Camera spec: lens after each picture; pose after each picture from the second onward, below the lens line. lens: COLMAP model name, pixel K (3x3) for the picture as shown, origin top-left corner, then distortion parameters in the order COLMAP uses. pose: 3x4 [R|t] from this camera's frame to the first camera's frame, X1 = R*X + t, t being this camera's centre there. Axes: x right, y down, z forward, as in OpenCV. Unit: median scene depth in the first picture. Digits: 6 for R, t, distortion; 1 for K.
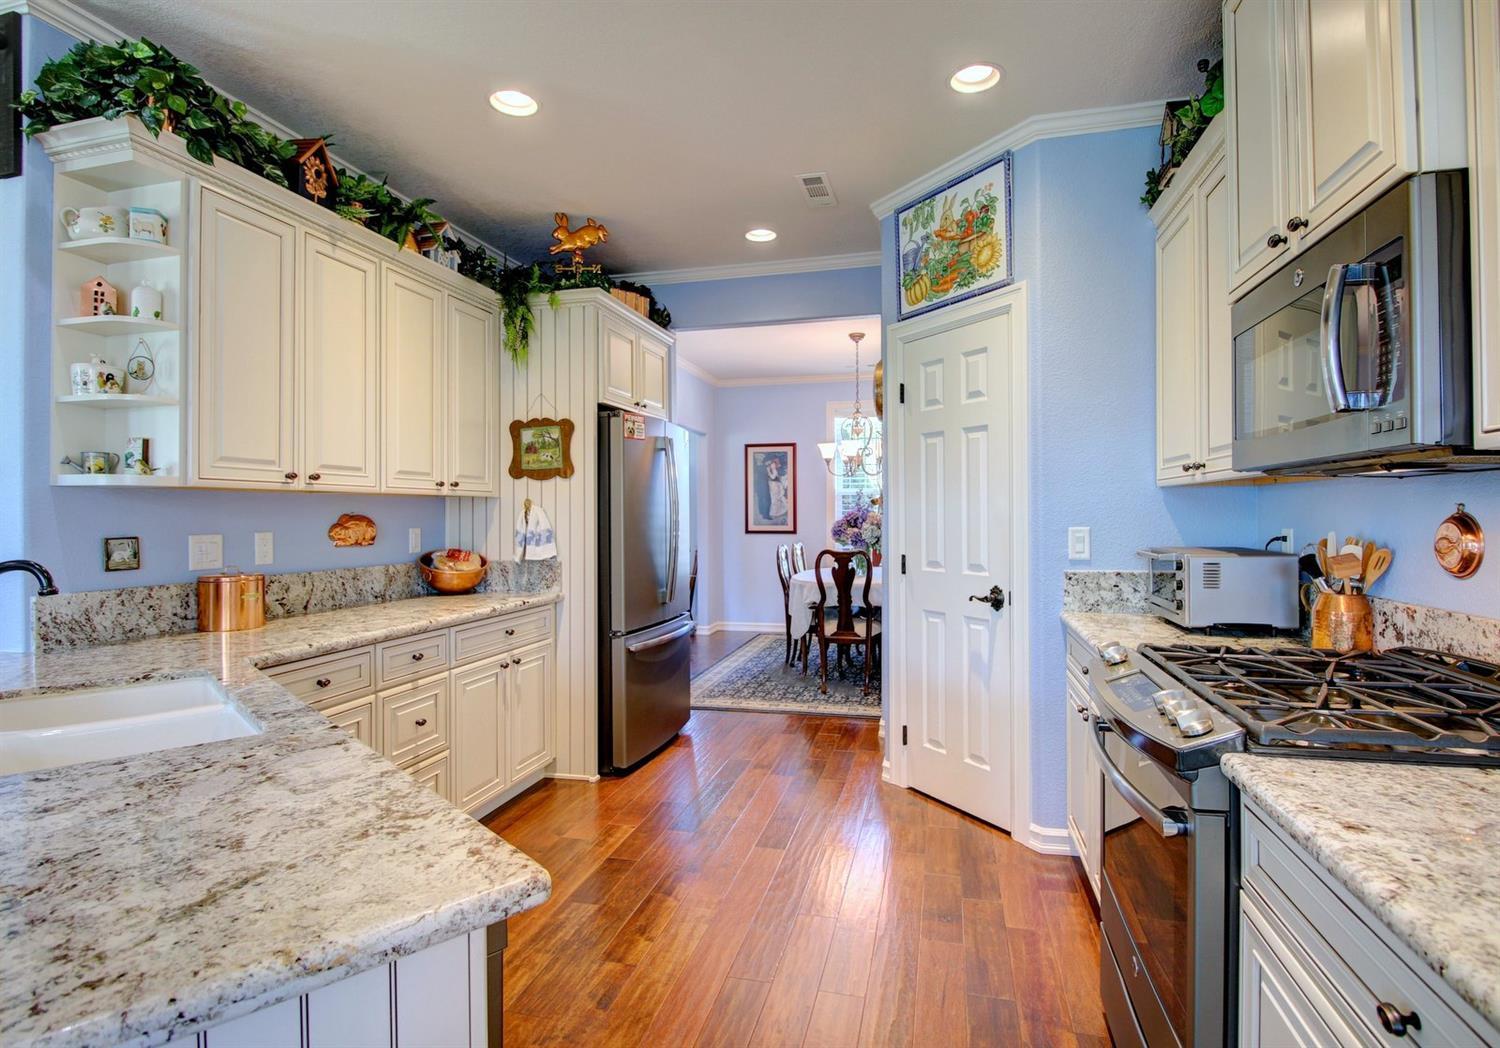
lens RADIAL K [[756.6, 0, 751.4], [0, 756.6, 513.0], [0, 0, 1]] dist [-0.004114, -0.000439]
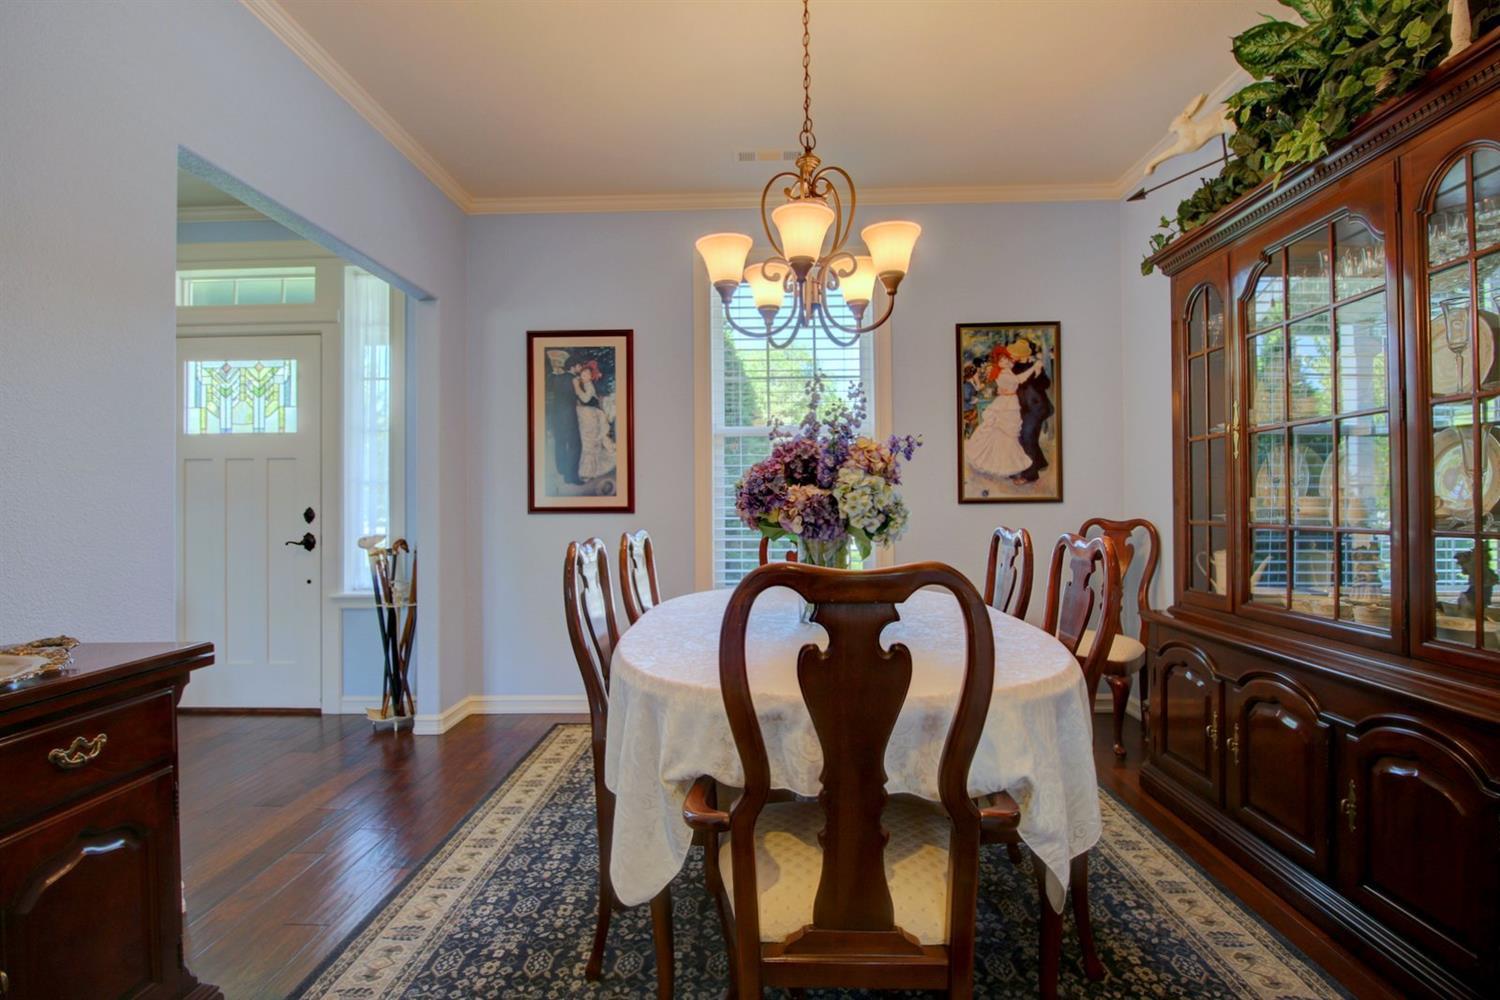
lens RADIAL K [[728.0, 0, 749.8], [0, 728.0, 491.5], [0, 0, 1]] dist [-0.002381, -0.000140]
pose [[0.976655, -0.001621, 0.214808, 0.041869], [0.004331, 0.999917, -0.012146, 0.026630], [-0.214770, 0.012793, 0.976581, 0.693676]]
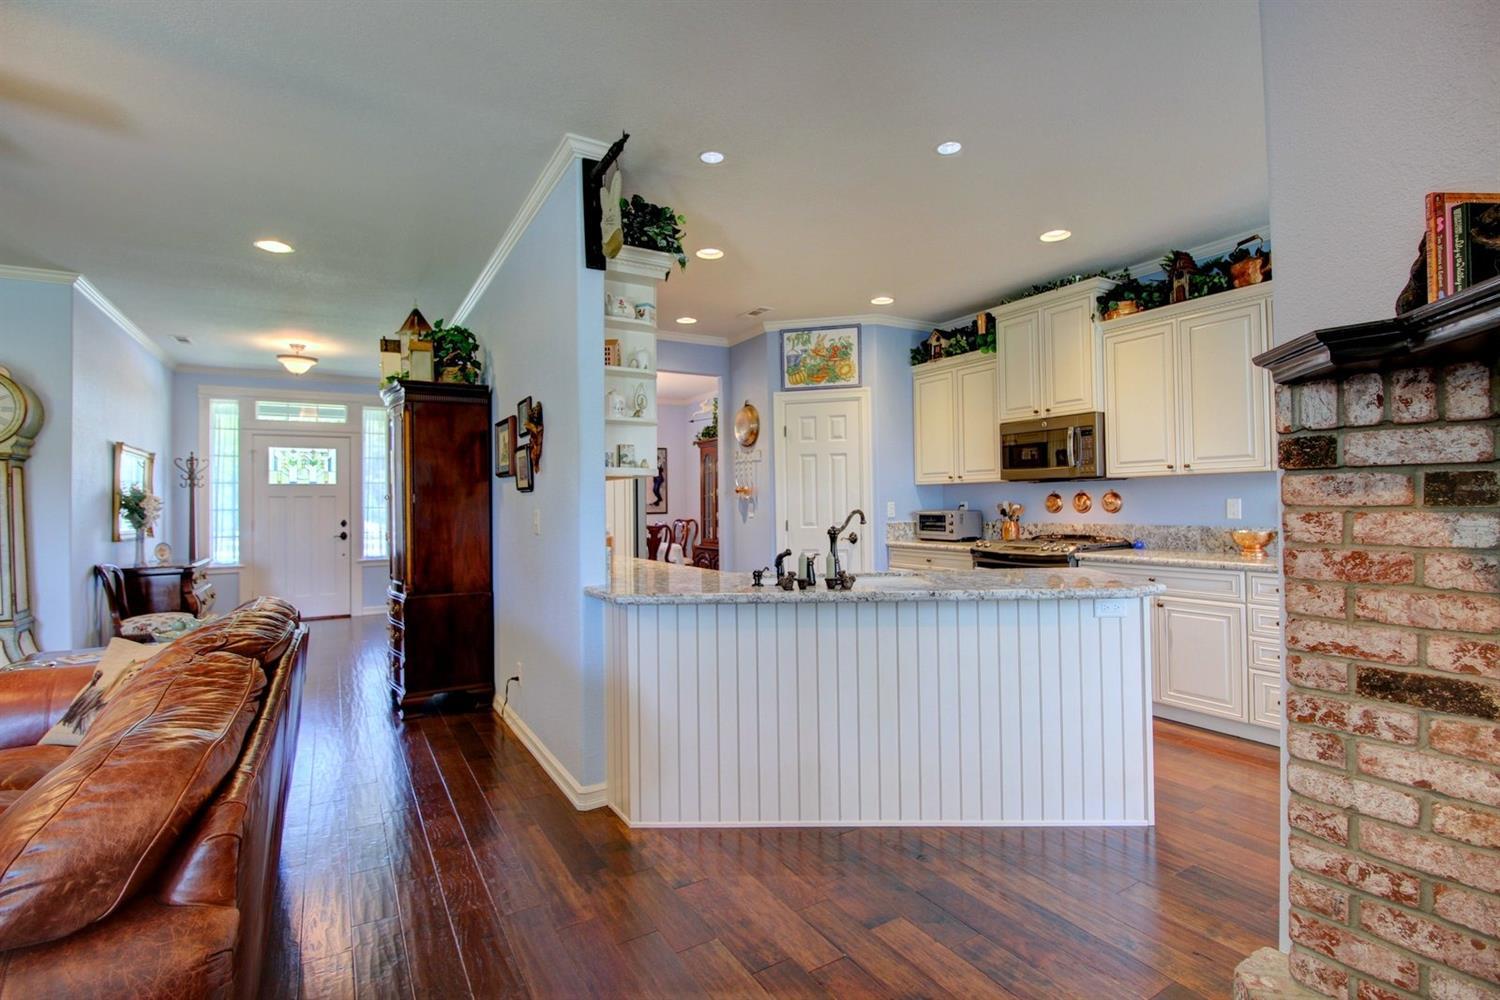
lens RADIAL K [[701.7, 0, 750.1], [0, 701.7, 497.6], [0, 0, 1]] dist [0.001875, 0.000043]
pose [[0.705721, 0.000858, 0.708490, -0.607800], [0.008686, 0.999914, -0.009863, 0.009375], [-0.708437, 0.013114, 0.705652, -0.073243]]
